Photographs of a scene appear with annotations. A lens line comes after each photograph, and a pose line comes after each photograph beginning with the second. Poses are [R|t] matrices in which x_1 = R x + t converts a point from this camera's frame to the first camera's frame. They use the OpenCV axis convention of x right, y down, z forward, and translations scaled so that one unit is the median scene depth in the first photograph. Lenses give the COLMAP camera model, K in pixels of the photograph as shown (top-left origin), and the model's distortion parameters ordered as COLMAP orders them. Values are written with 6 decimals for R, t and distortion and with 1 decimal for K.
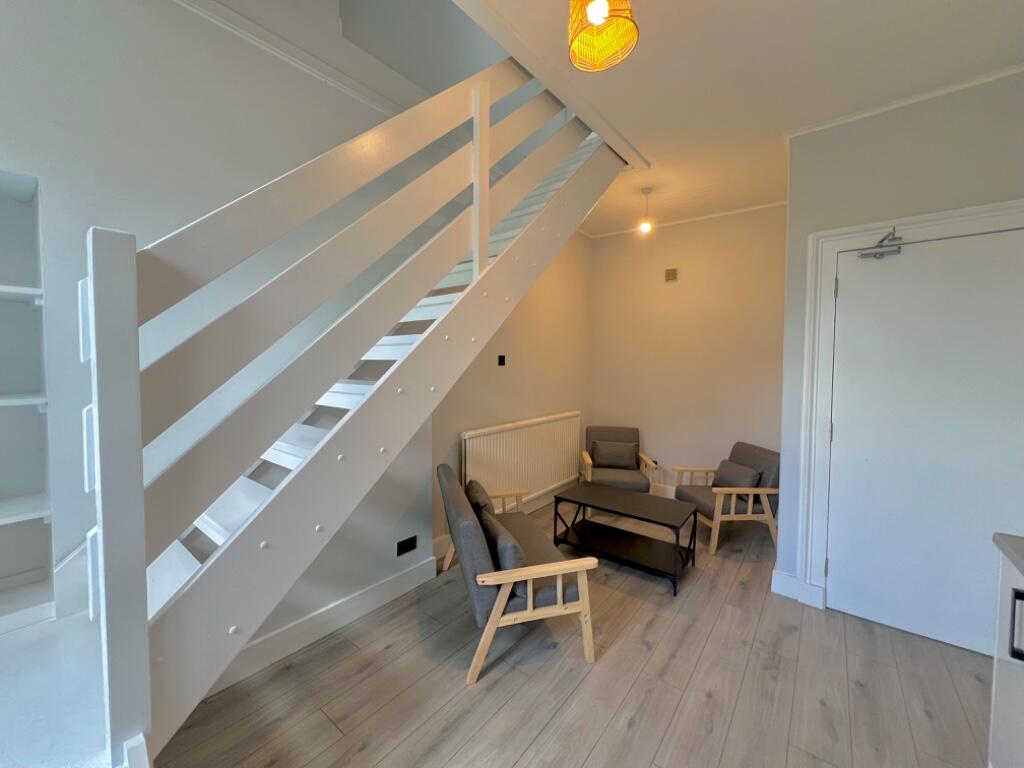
lens RADIAL K [[412.7, 0, 508.0], [0, 412.7, 375.0], [0, 0, 1]] dist [0.000550, 0.000028]
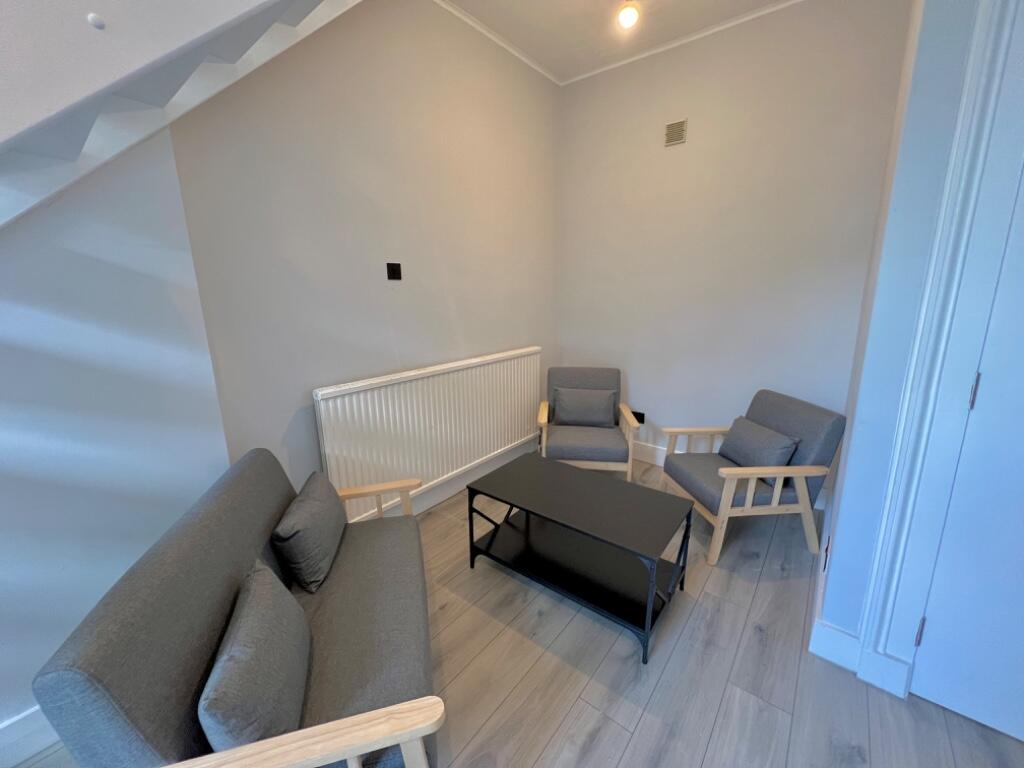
lens RADIAL K [[412.7, 0, 510.4], [0, 412.7, 375.1], [0, 0, 1]] dist [0.000550, 0.000028]
pose [[0.999673, -0.018720, -0.017408, 0.189155], [0.021392, 0.985433, 0.168715, 0.020368], [0.013996, -0.169032, 0.985511, 0.397598]]
